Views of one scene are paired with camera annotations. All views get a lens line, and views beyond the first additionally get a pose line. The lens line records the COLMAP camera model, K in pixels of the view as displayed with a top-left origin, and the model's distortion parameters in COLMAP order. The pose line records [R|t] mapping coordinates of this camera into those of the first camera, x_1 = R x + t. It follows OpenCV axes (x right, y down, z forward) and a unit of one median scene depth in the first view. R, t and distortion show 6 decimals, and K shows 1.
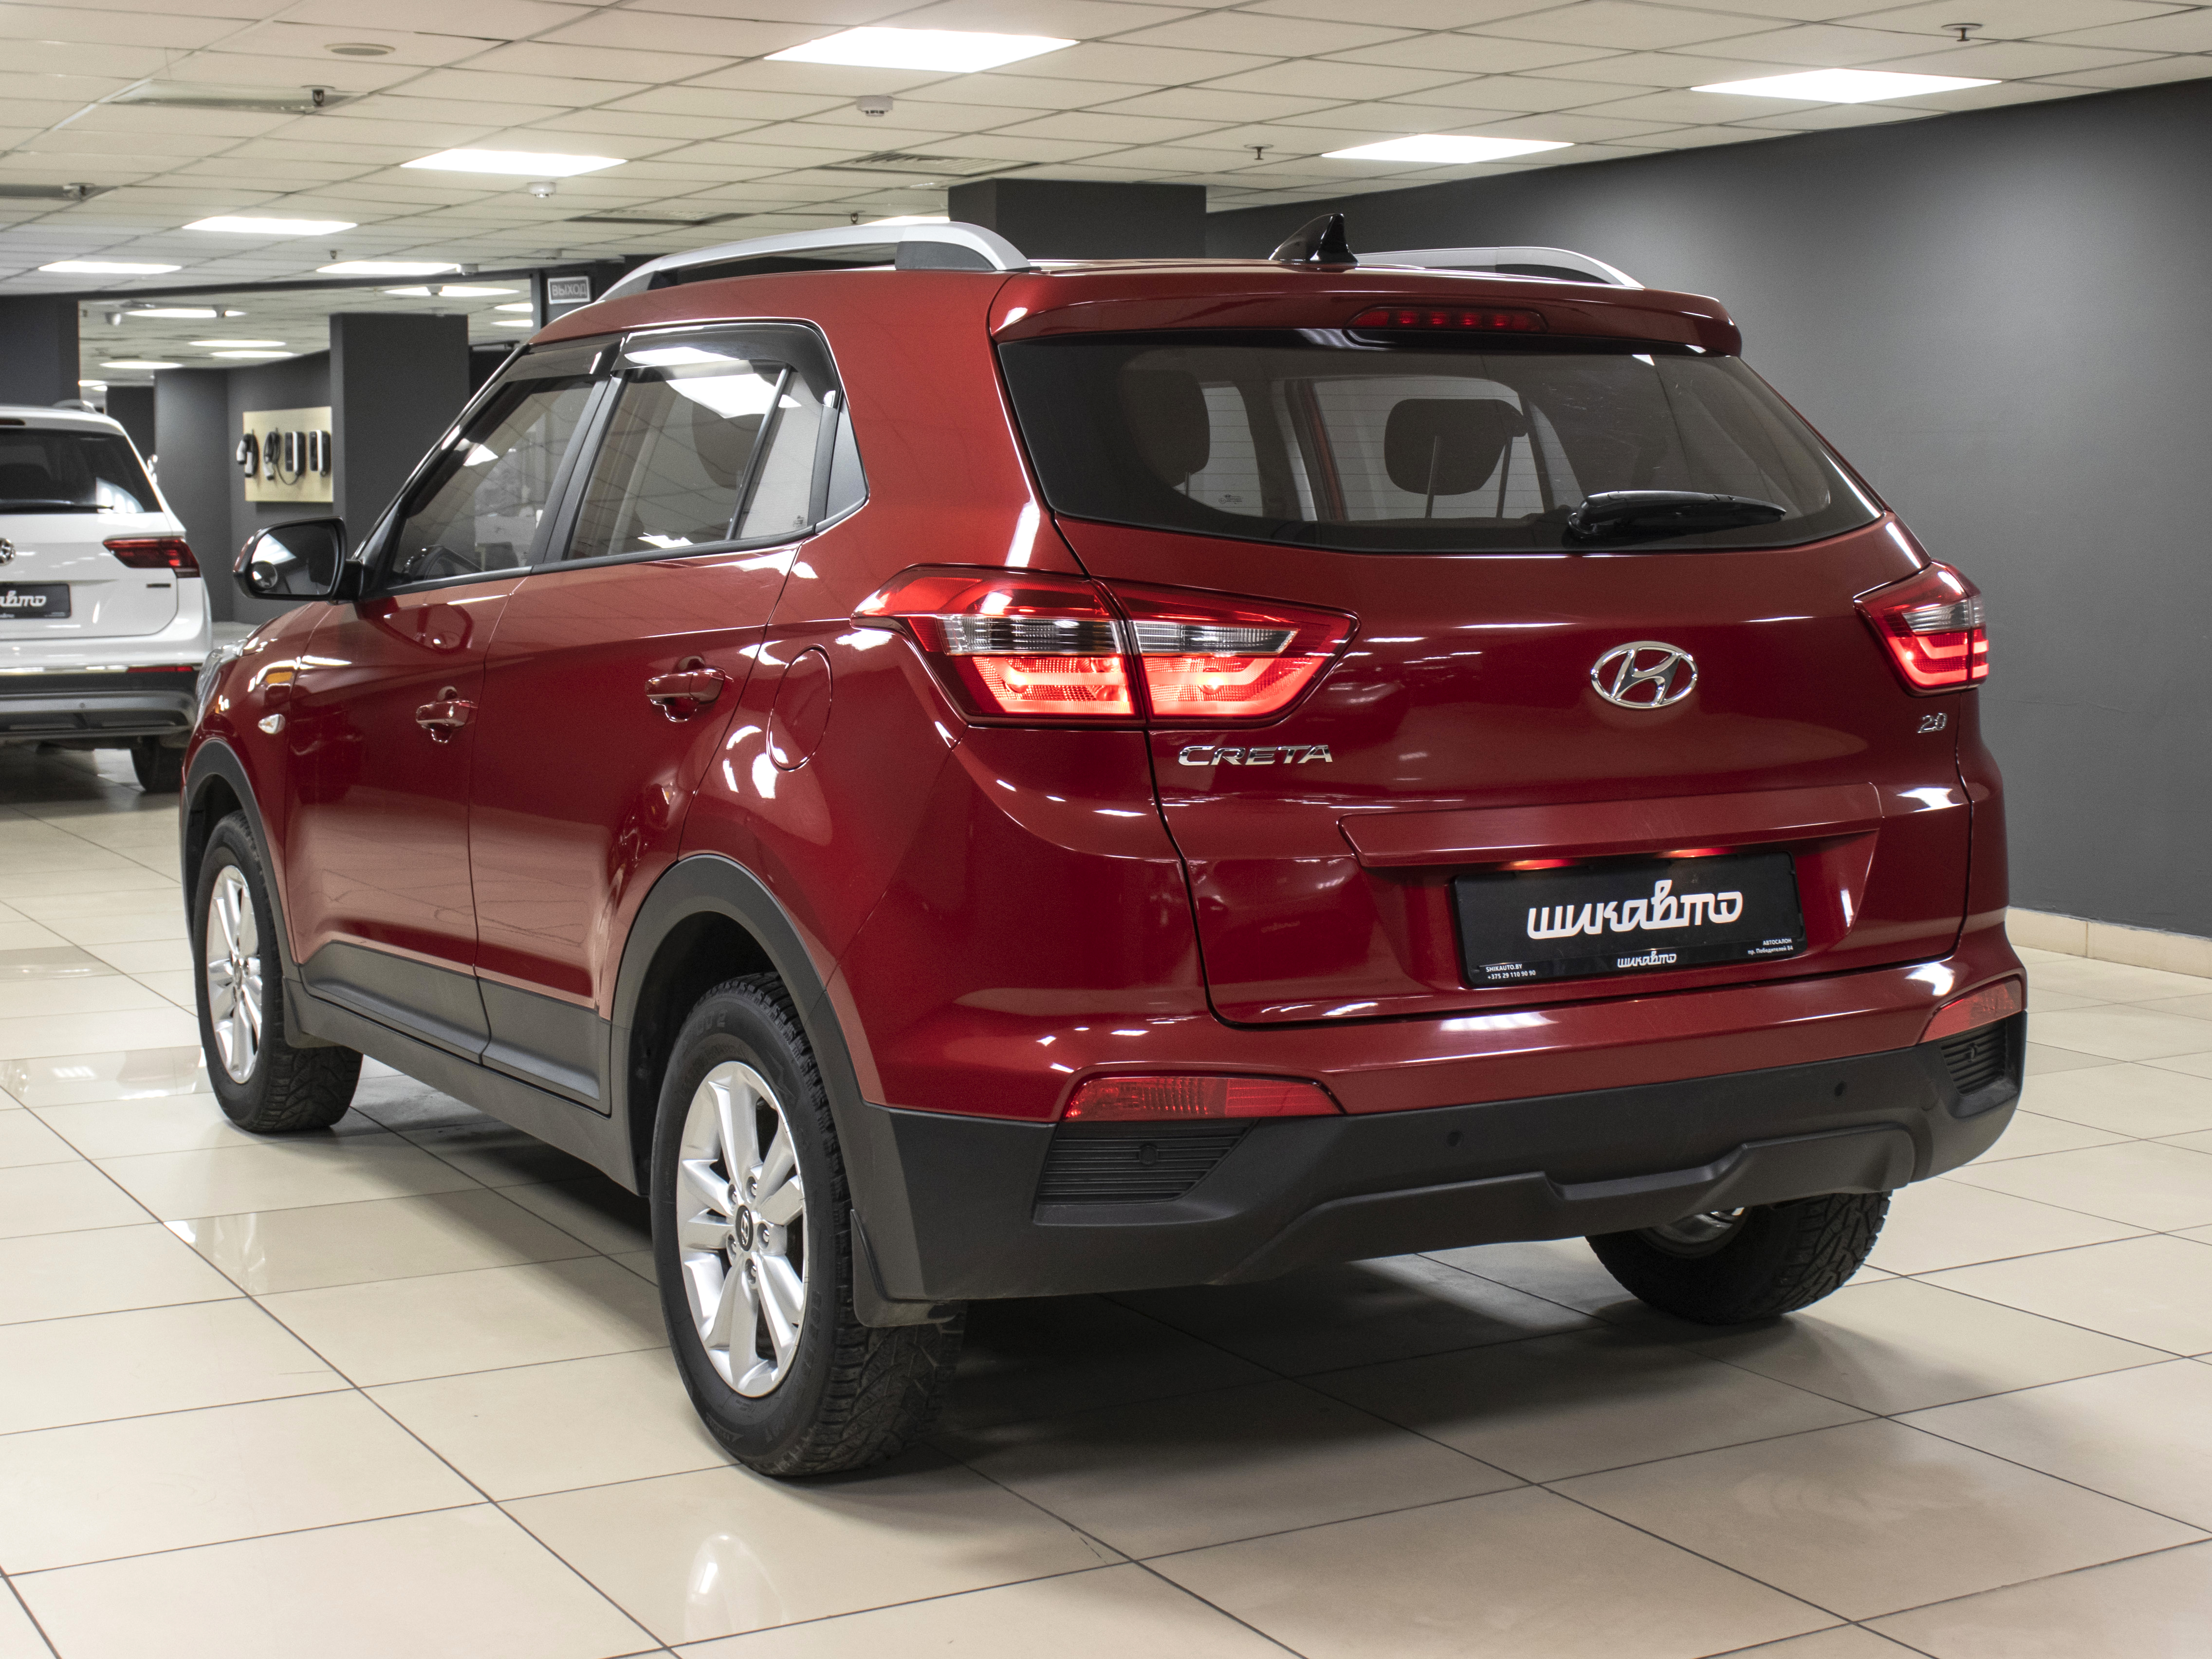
lens RADIAL K [[3189.7, 0, 1106.0], [0, 3189.7, 829.5], [0, 0, 1]] dist [-0.033801, -0.057125]
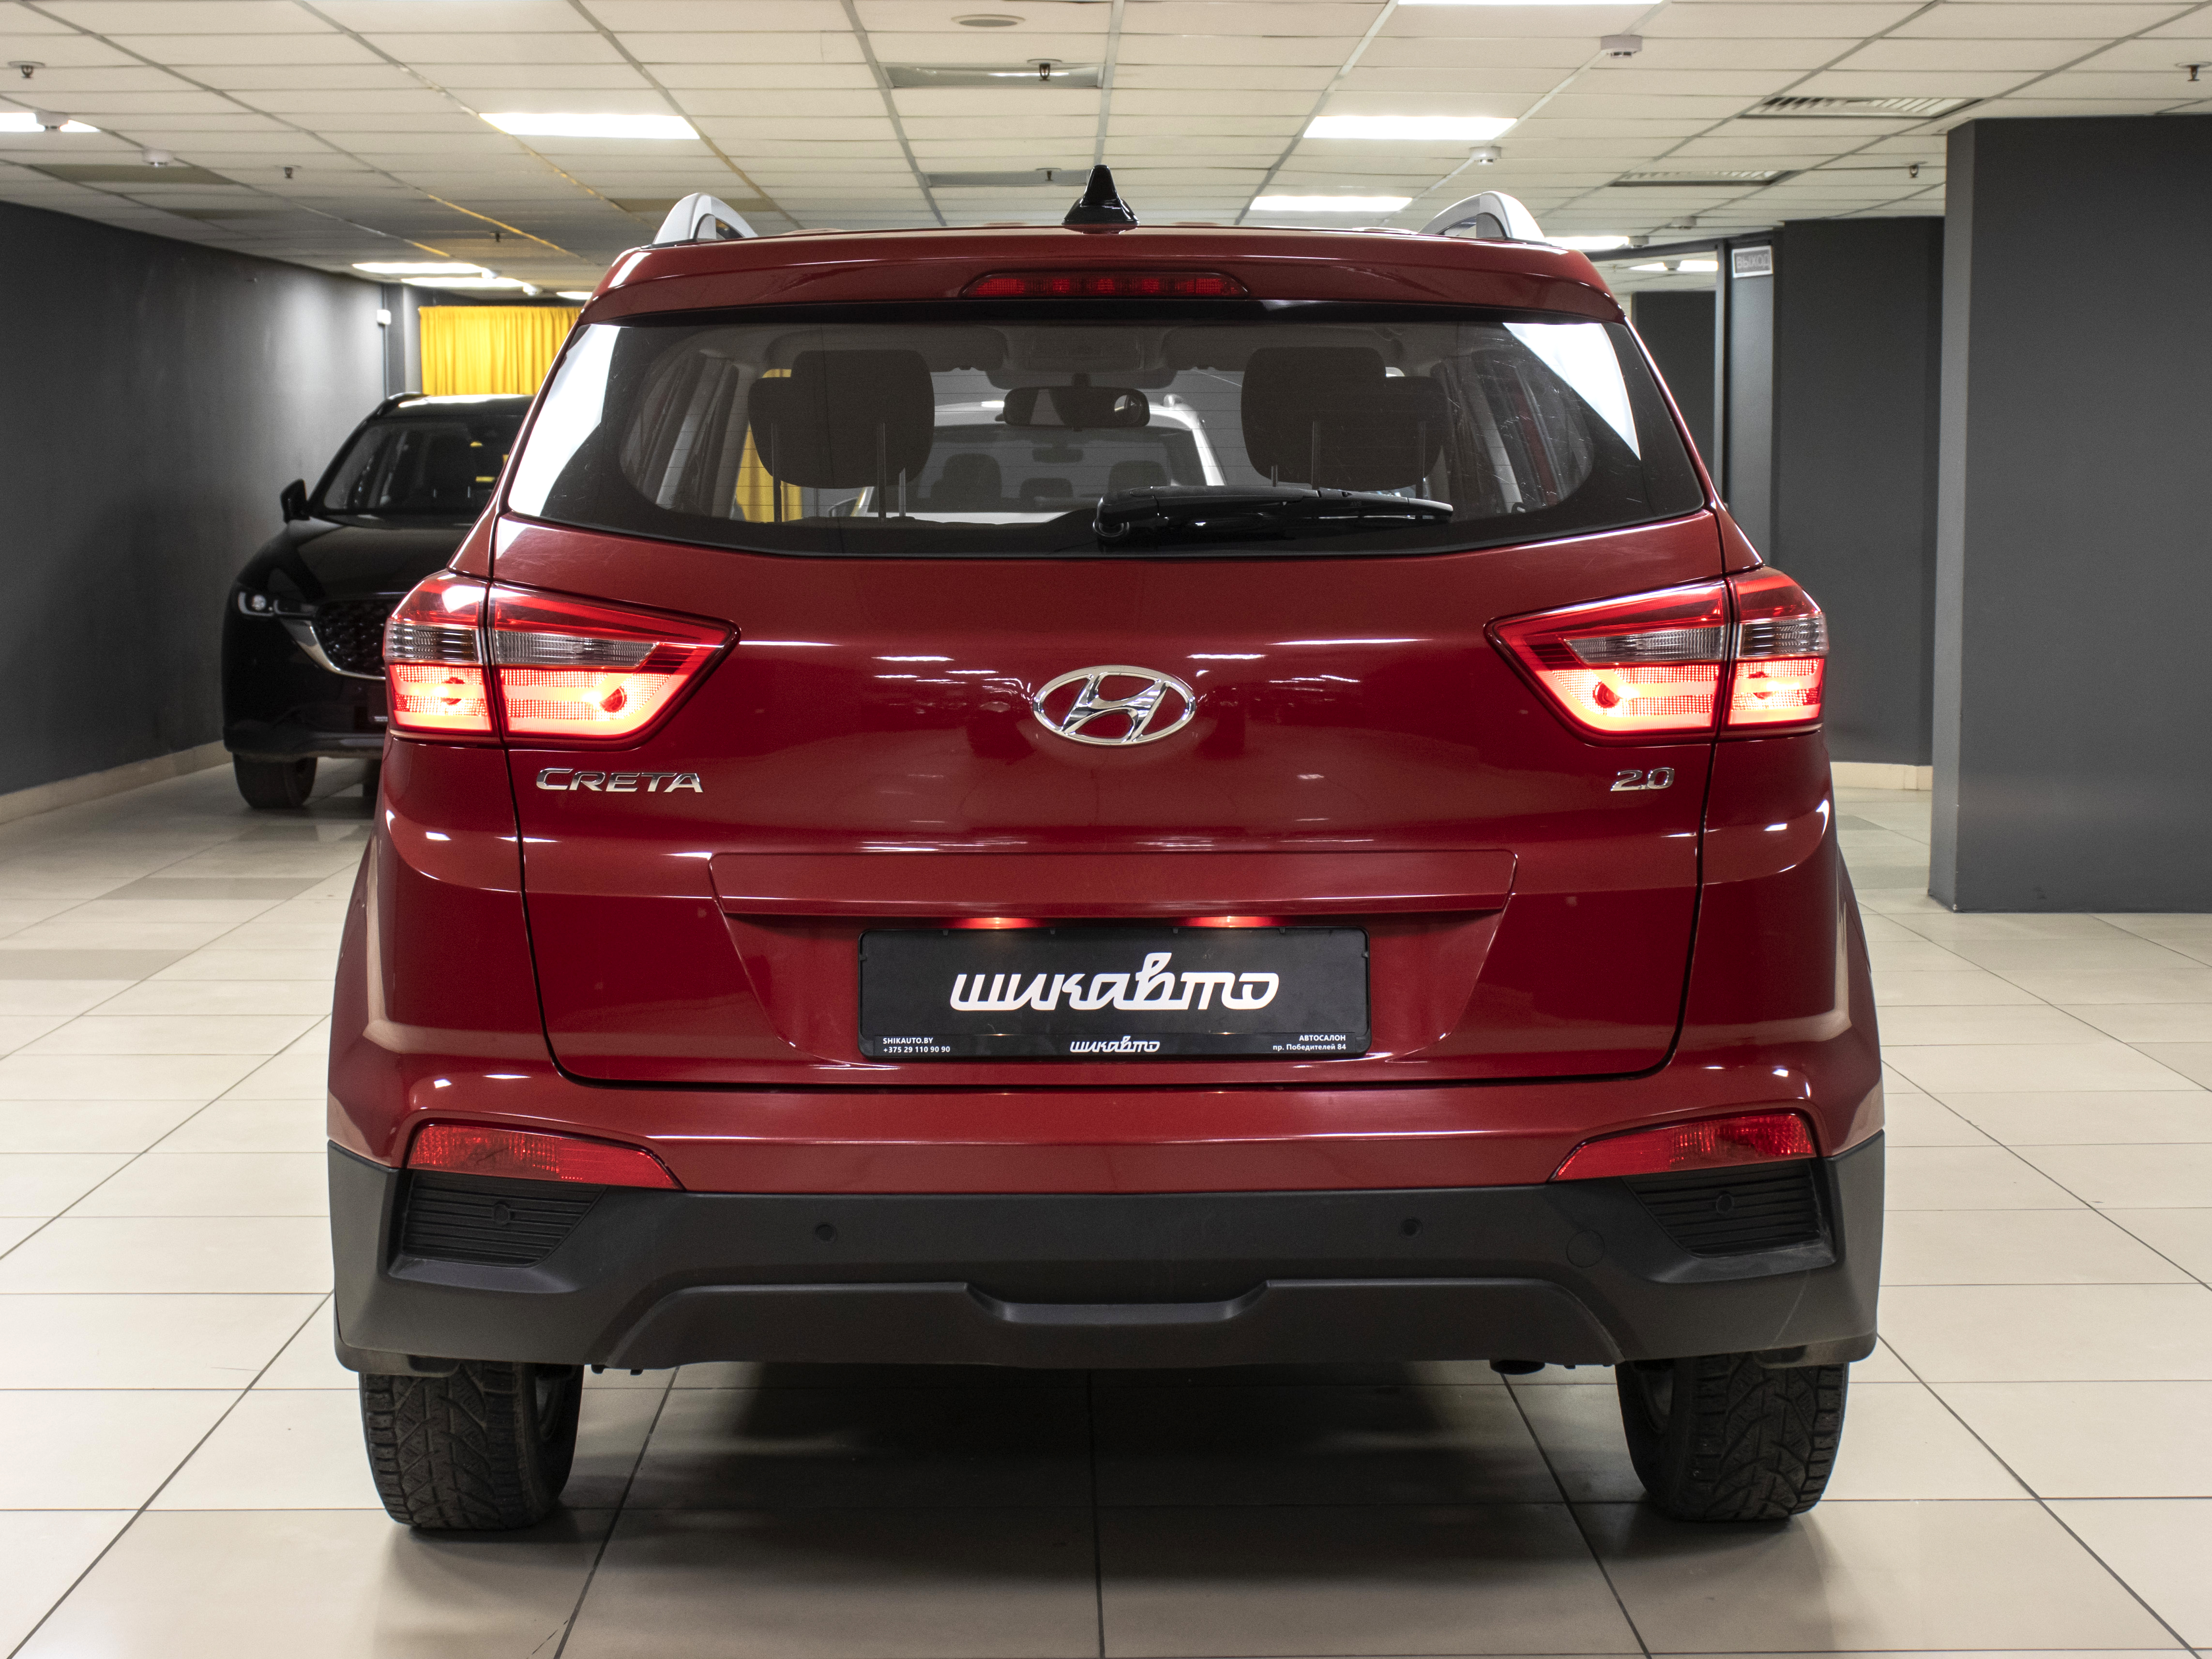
lens RADIAL K [[3519.0, 0, 1106.0], [0, 3519.0, 829.5], [0, 0, 1]] dist [-0.016676, 0.114933]
pose [[0.877533, 0.045943, -0.477310, 0.604520], [-0.050000, 0.998740, 0.004208, -0.019544], [0.476902, 0.020173, 0.878725, 0.185903]]
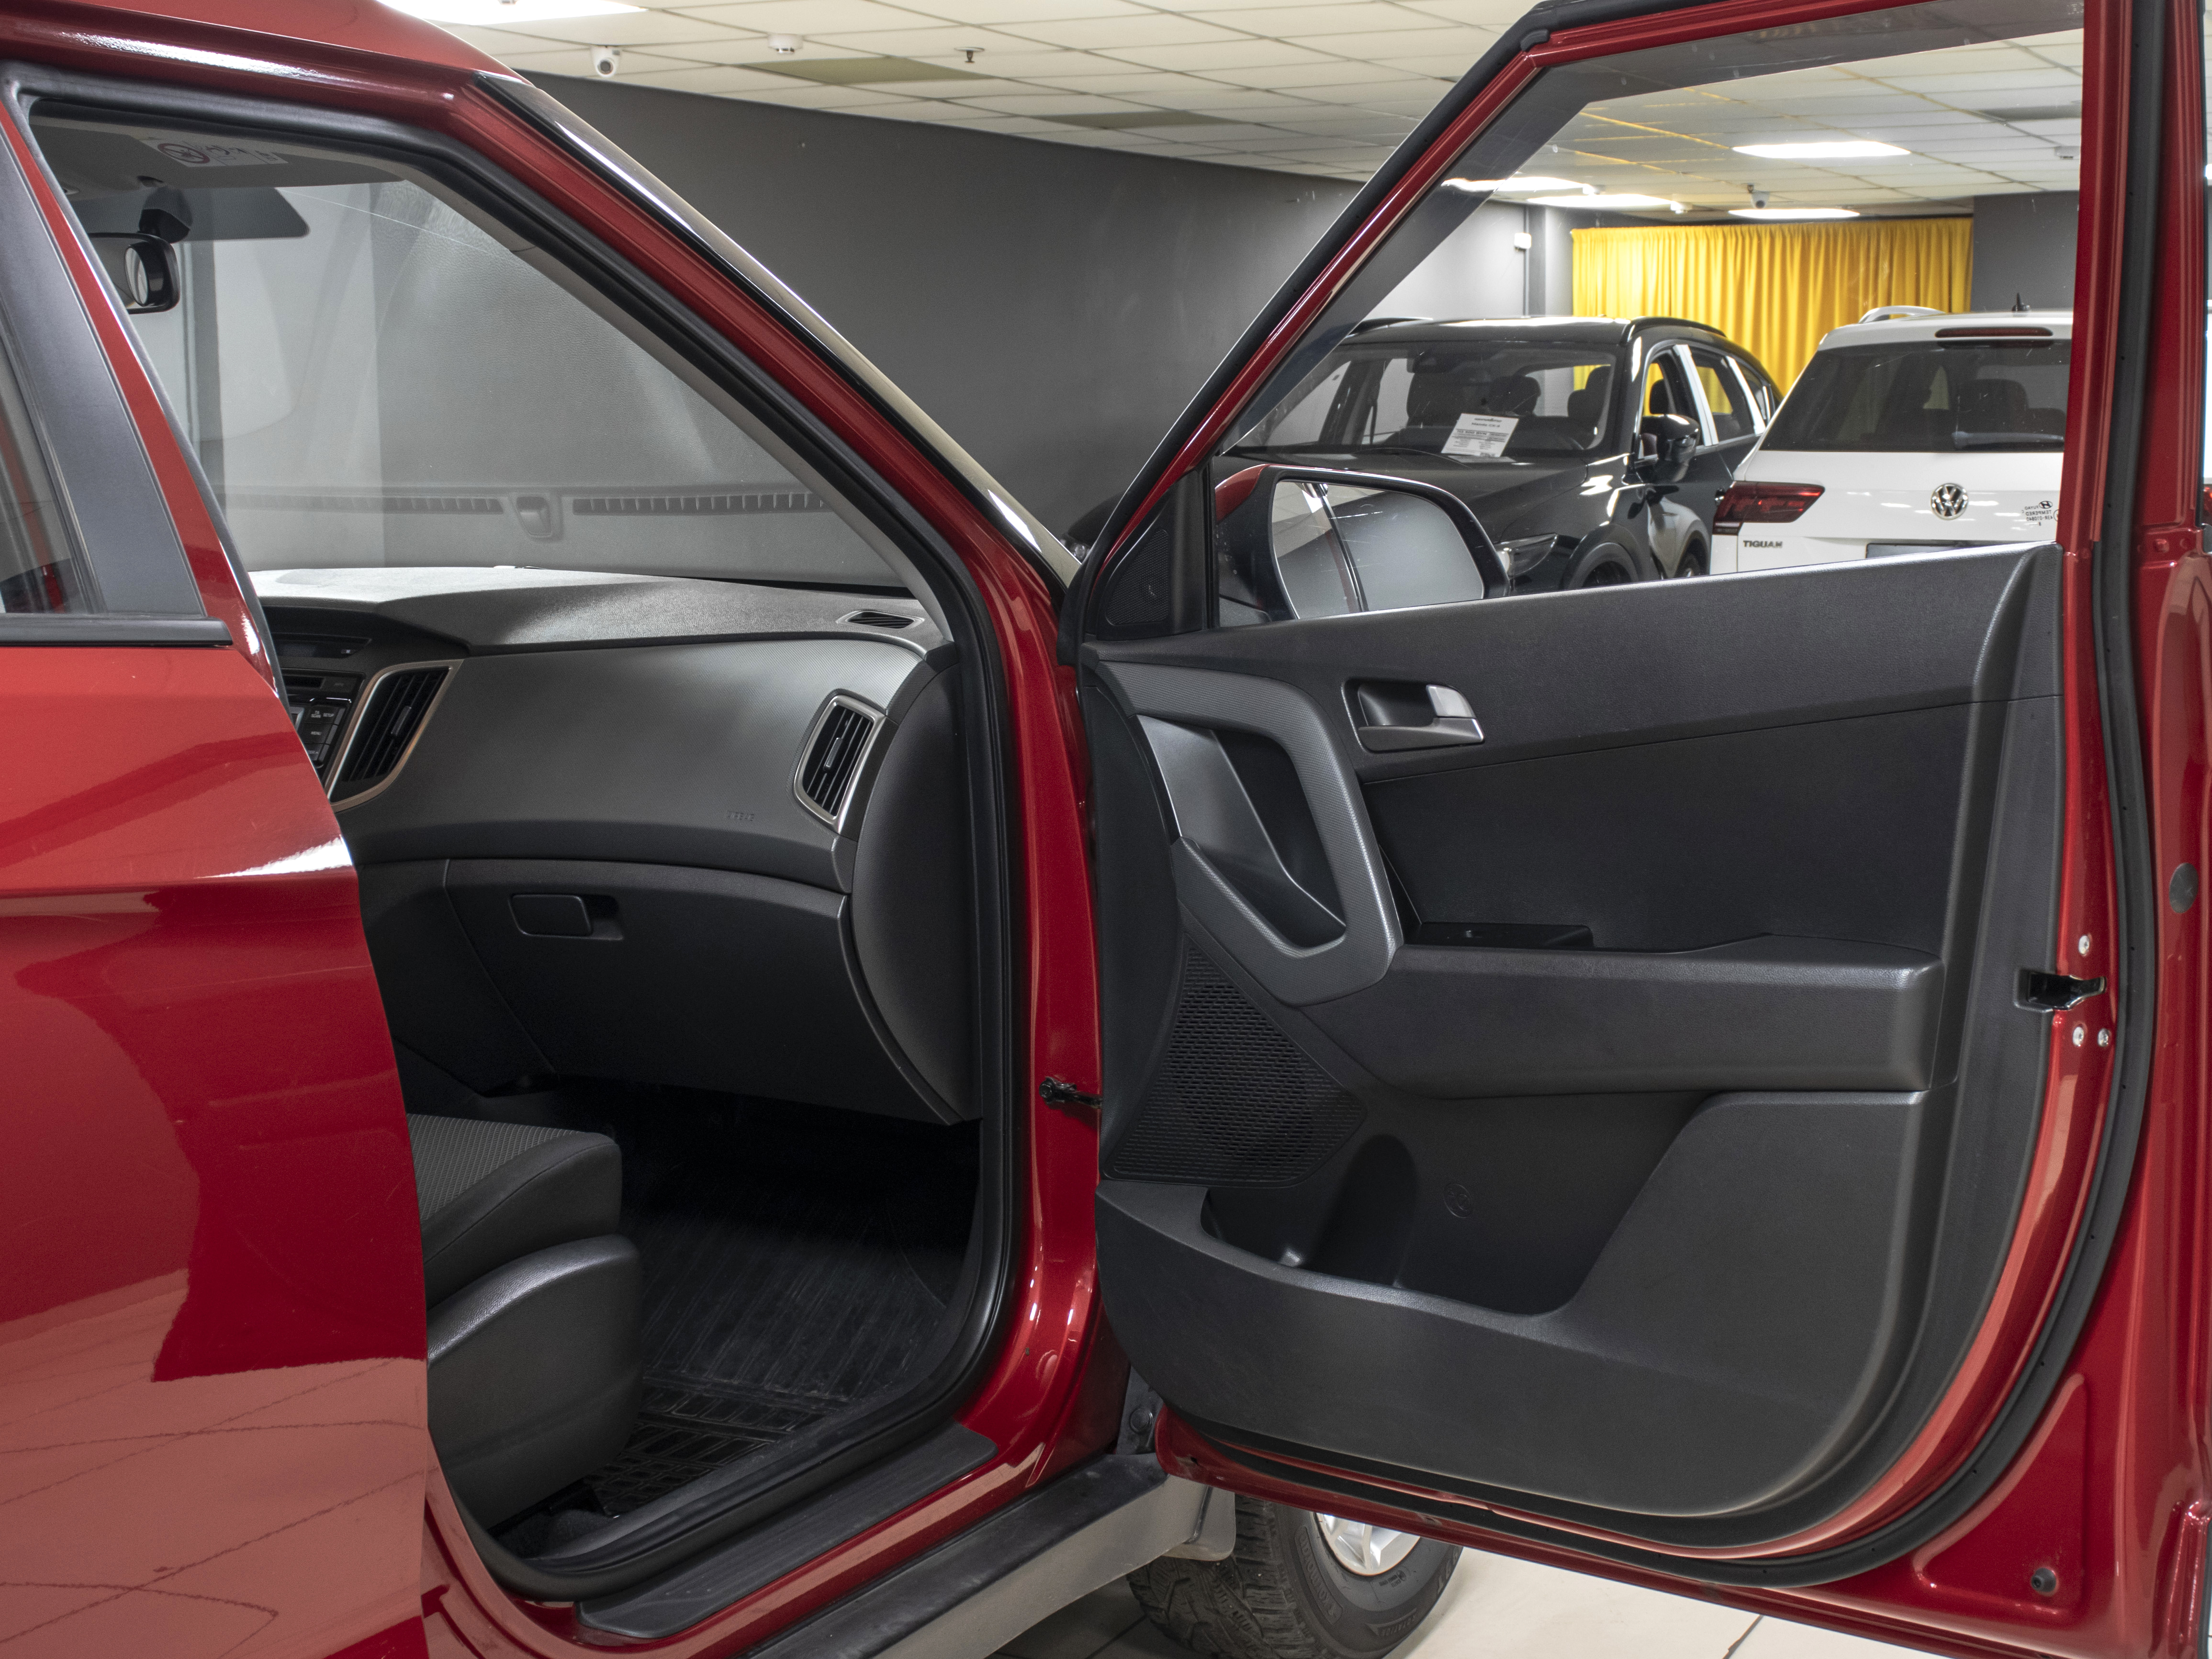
lens RADIAL K [[3189.6, 0, 1106.0], [0, 3189.6, 829.5], [0, 0, 1]] dist [-0.033801, -0.057125]
pose [[0.554544, 0.105368, -0.825456, 0.572523], [-0.087110, 0.993852, 0.068343, -0.144711], [0.827582, 0.034006, 0.560313, 1.348647]]
